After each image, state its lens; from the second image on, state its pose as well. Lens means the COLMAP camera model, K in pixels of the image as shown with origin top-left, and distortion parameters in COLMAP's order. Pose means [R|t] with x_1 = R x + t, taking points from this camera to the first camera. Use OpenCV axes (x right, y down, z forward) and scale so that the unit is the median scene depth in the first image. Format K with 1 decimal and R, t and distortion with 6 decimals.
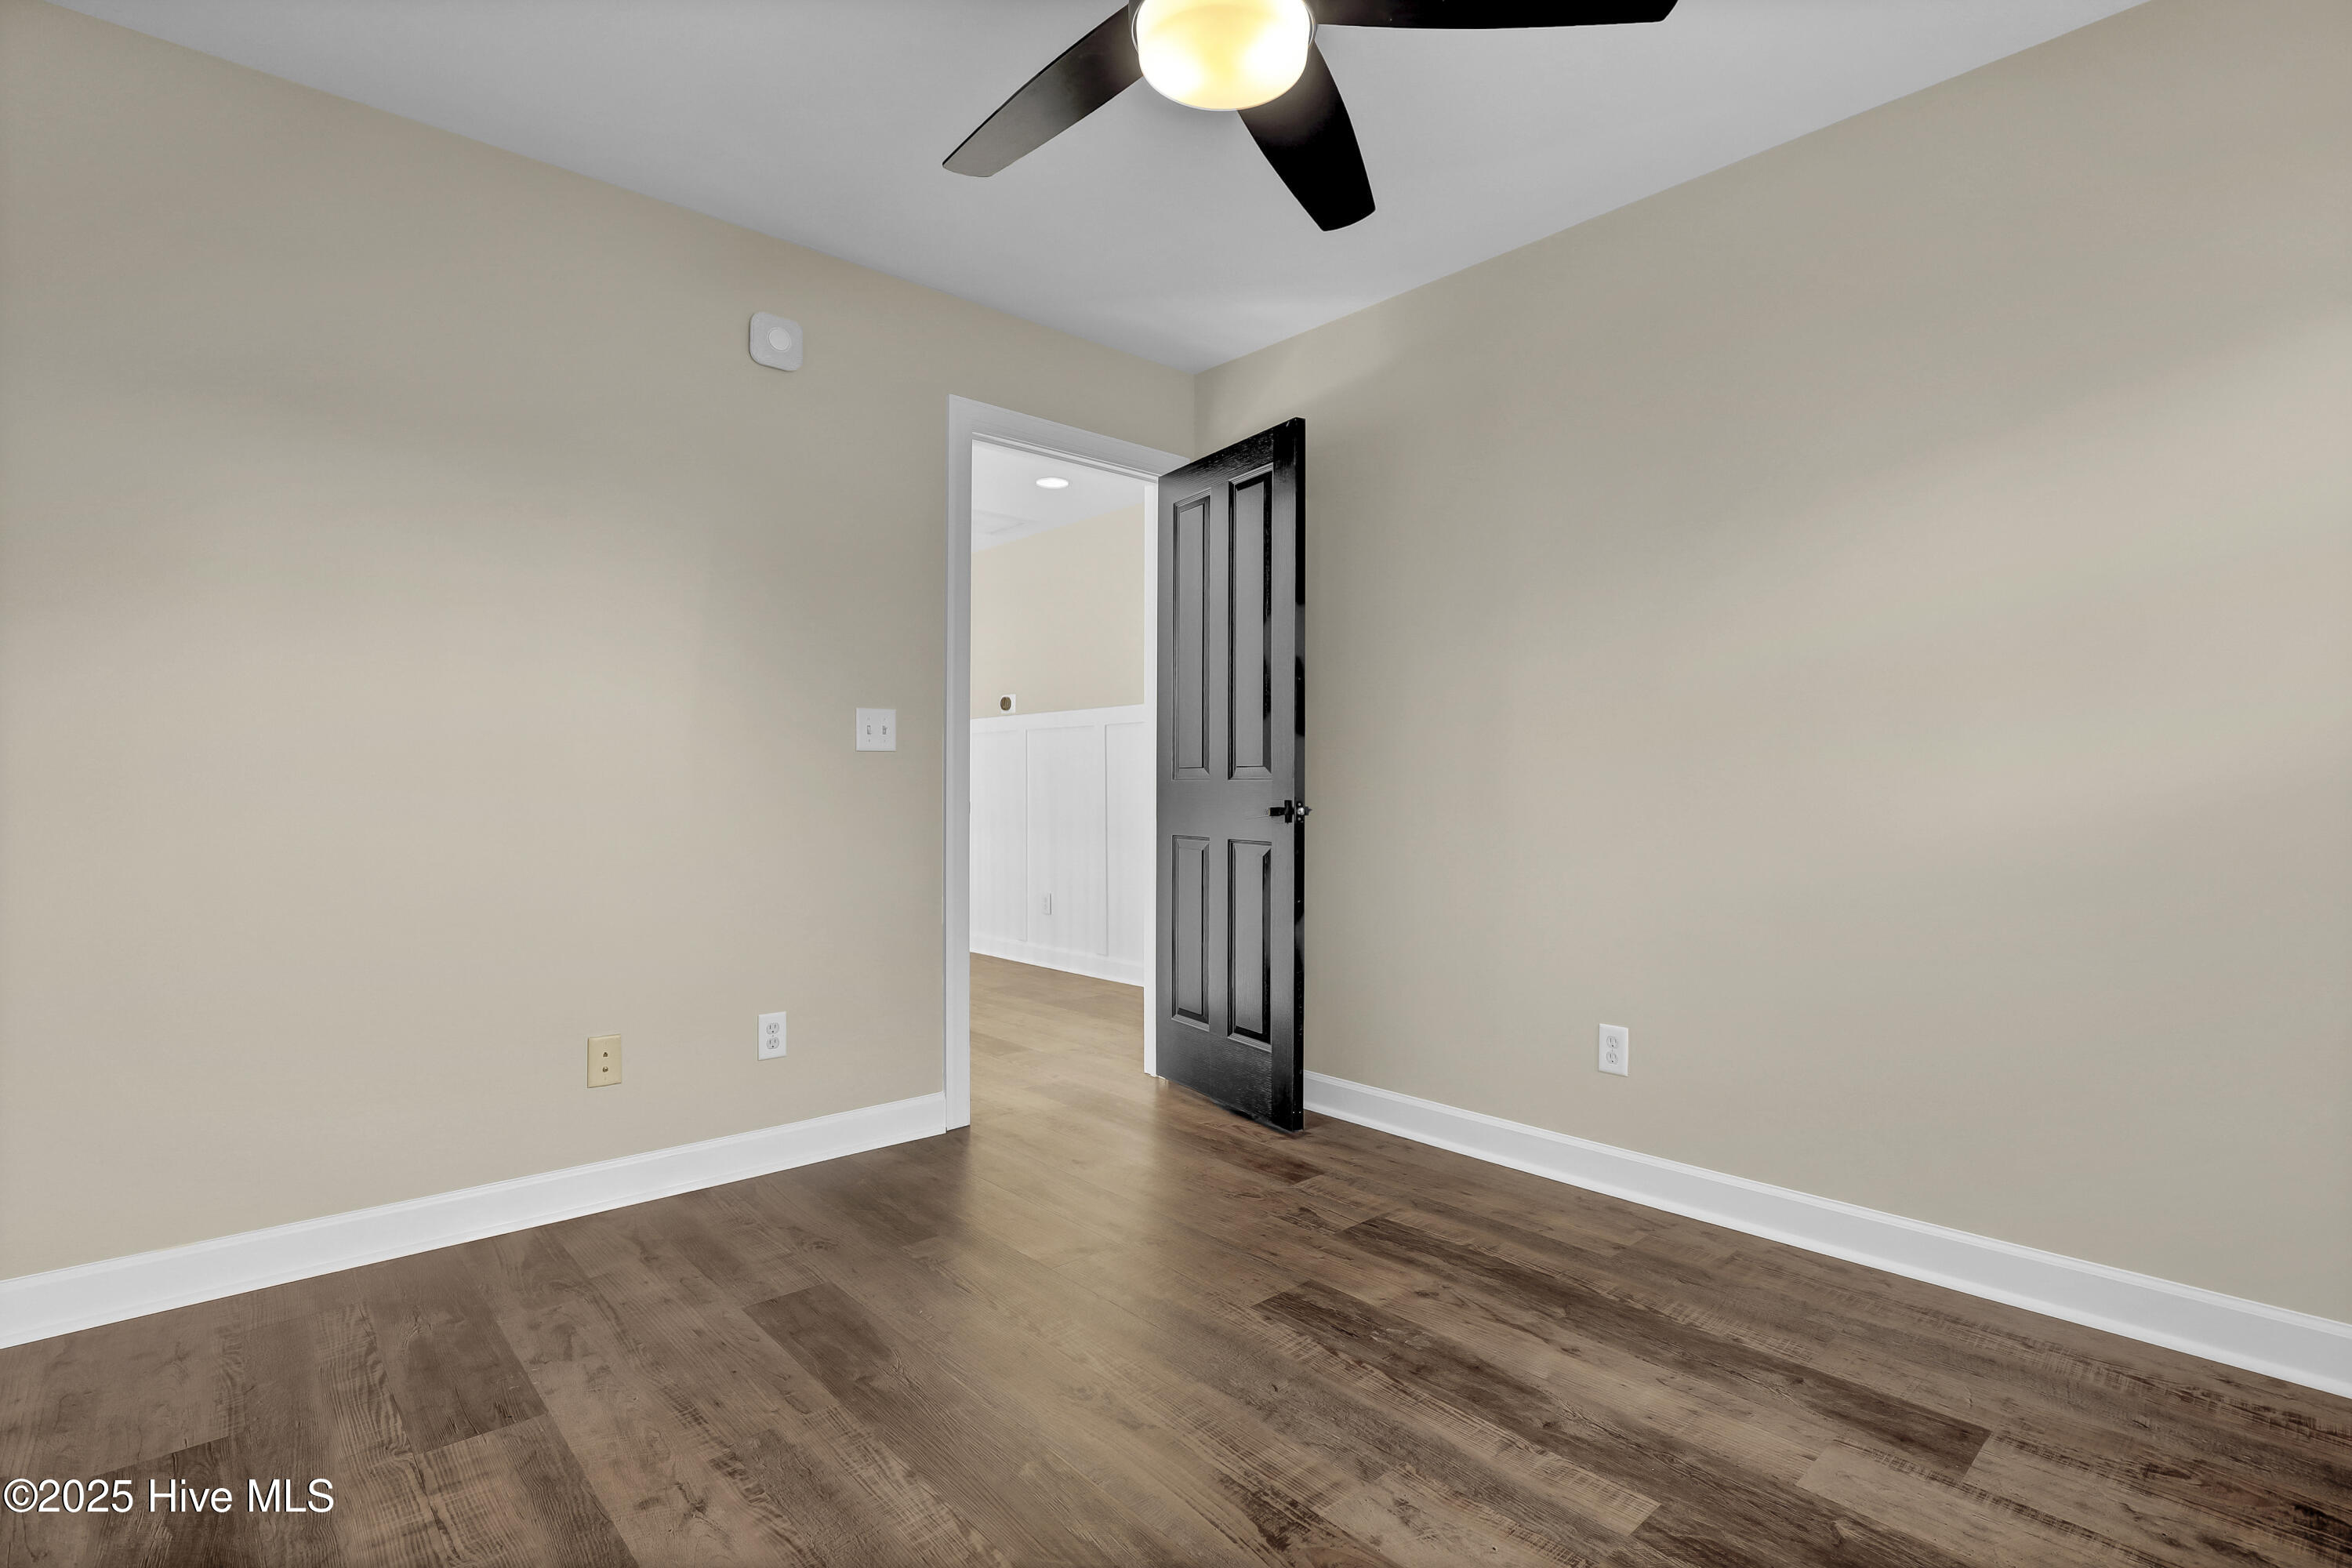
lens RADIAL K [[1108.8, 0, 1176.0], [0, 1108.8, 785.7], [0, 0, 1]] dist [-0.001562, -0.000274]
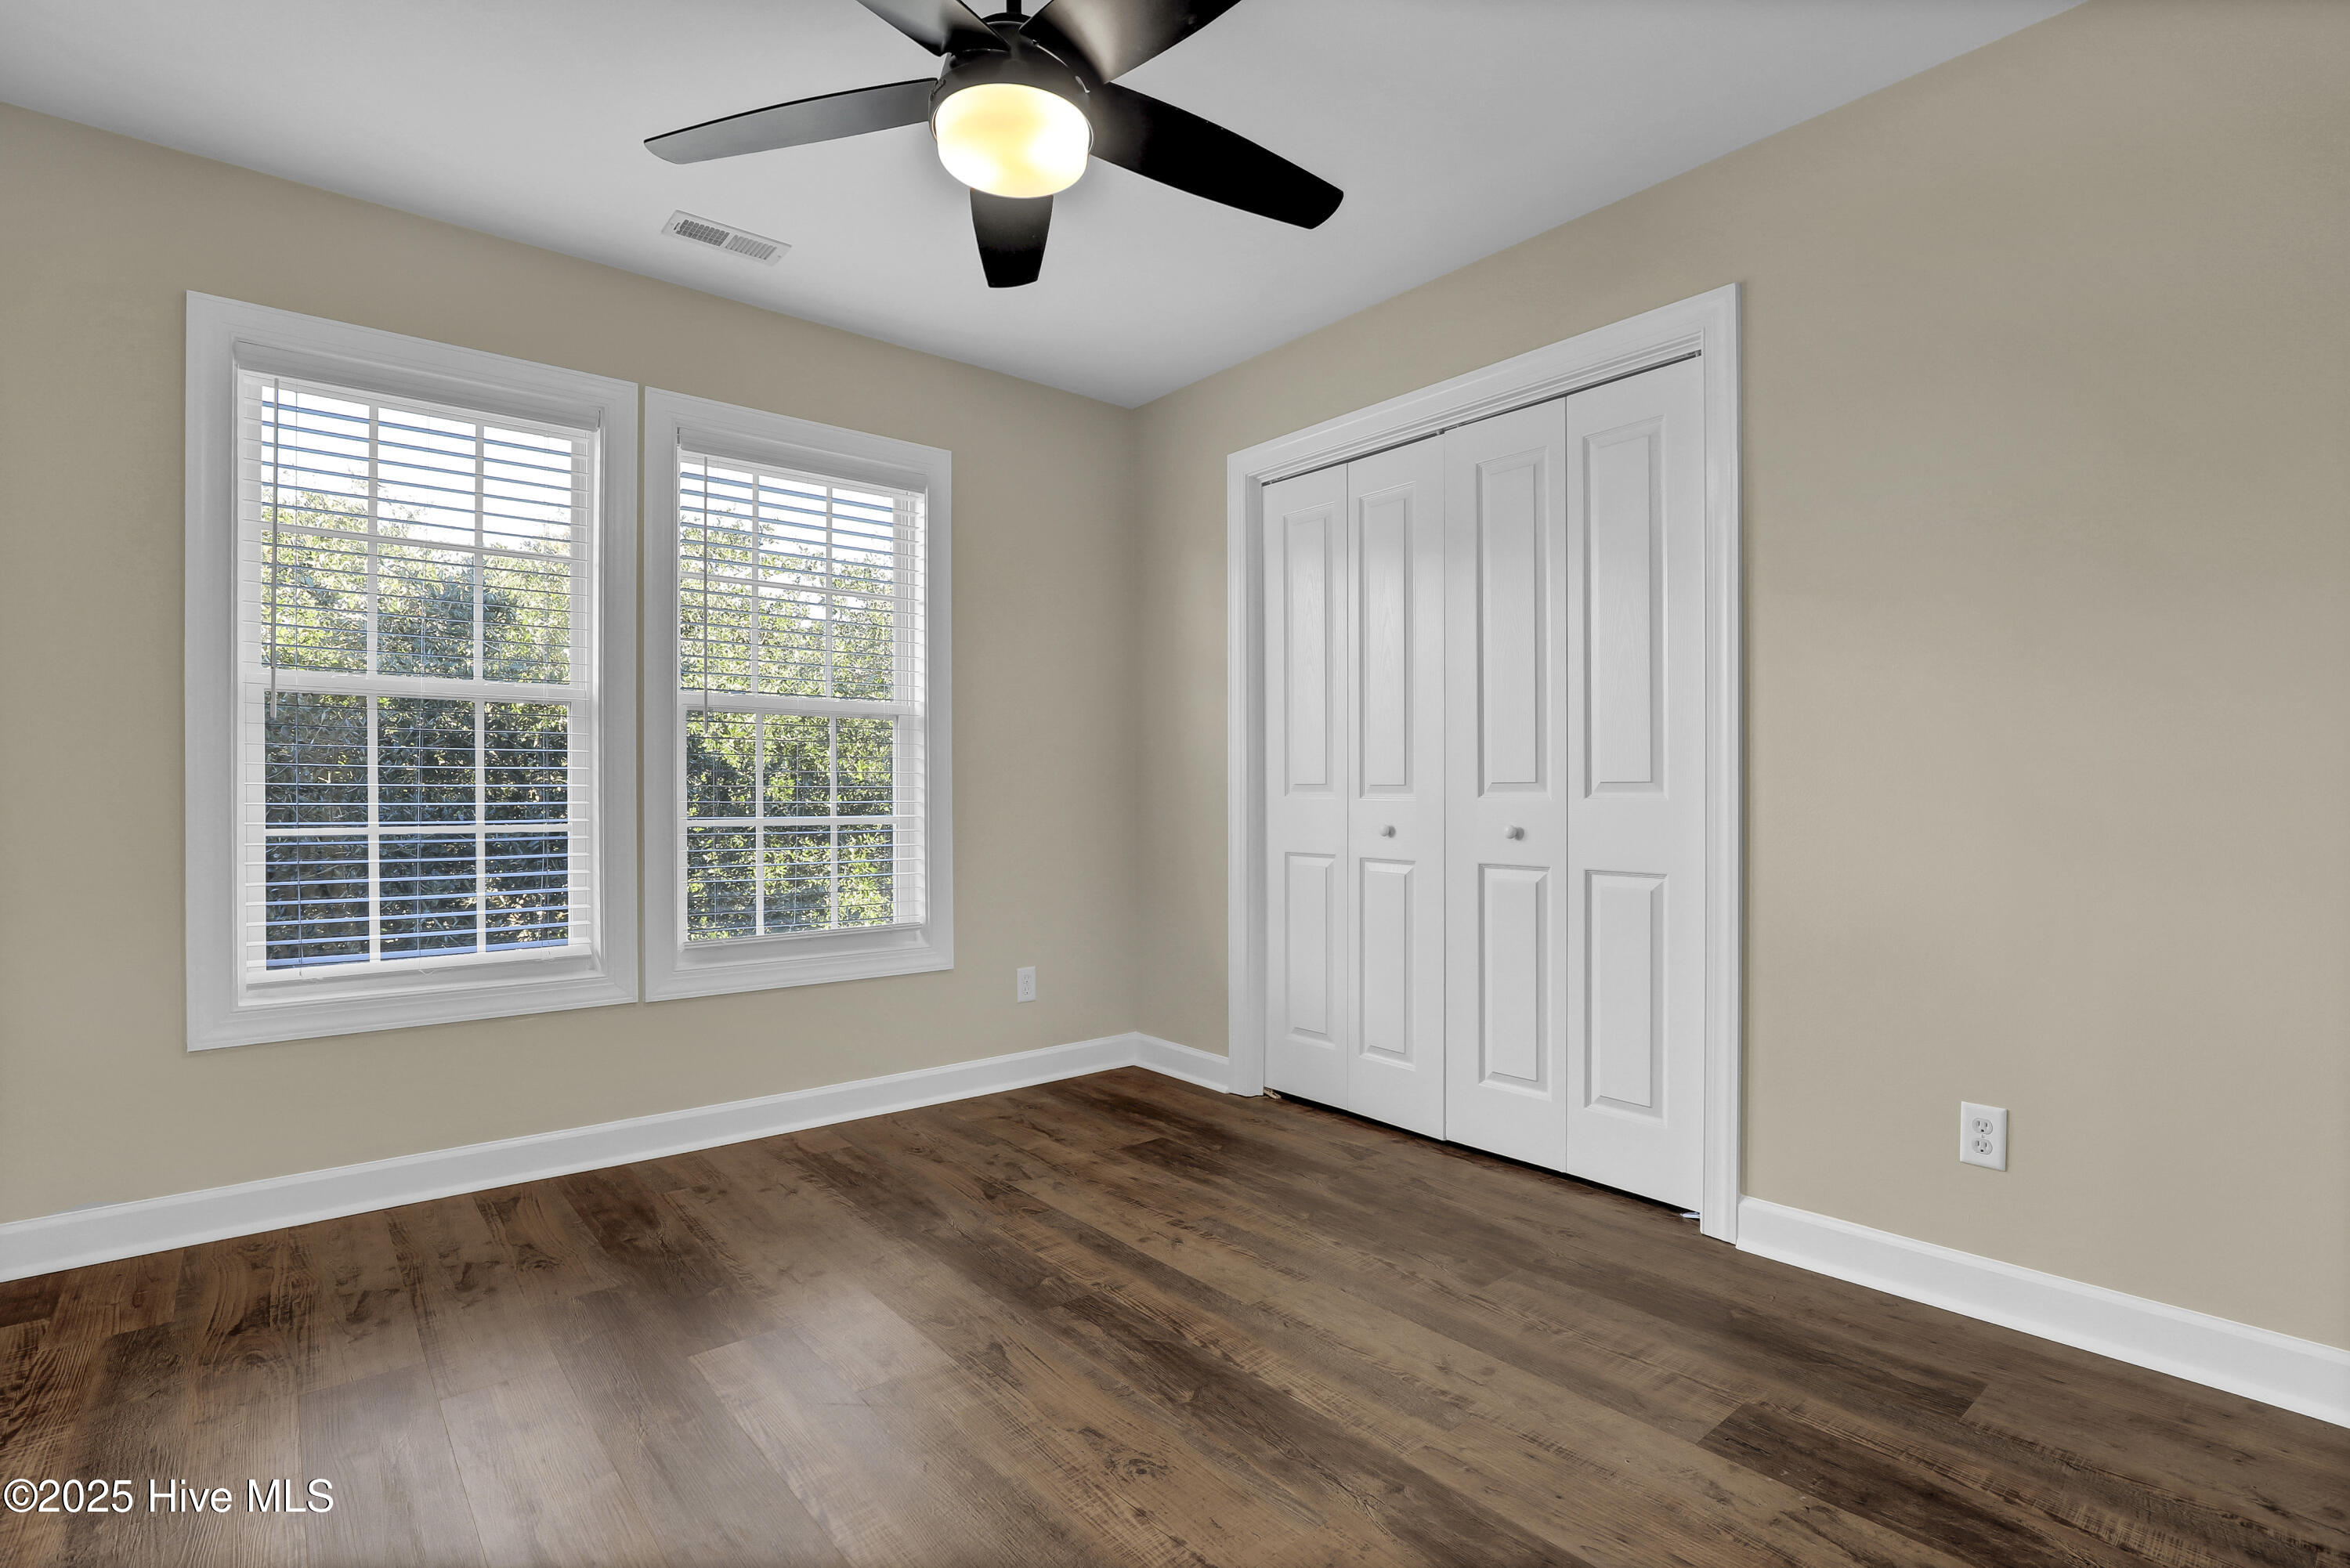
lens RADIAL K [[1107.8, 0, 1166.3], [0, 1107.8, 802.3], [0, 0, 1]] dist [-0.001562, -0.000274]
pose [[-0.998869, 0.004614, 0.047324, -0.164223], [0.004910, 0.999969, 0.006148, 0.002116], [-0.047294, 0.006374, -0.998861, 2.061883]]
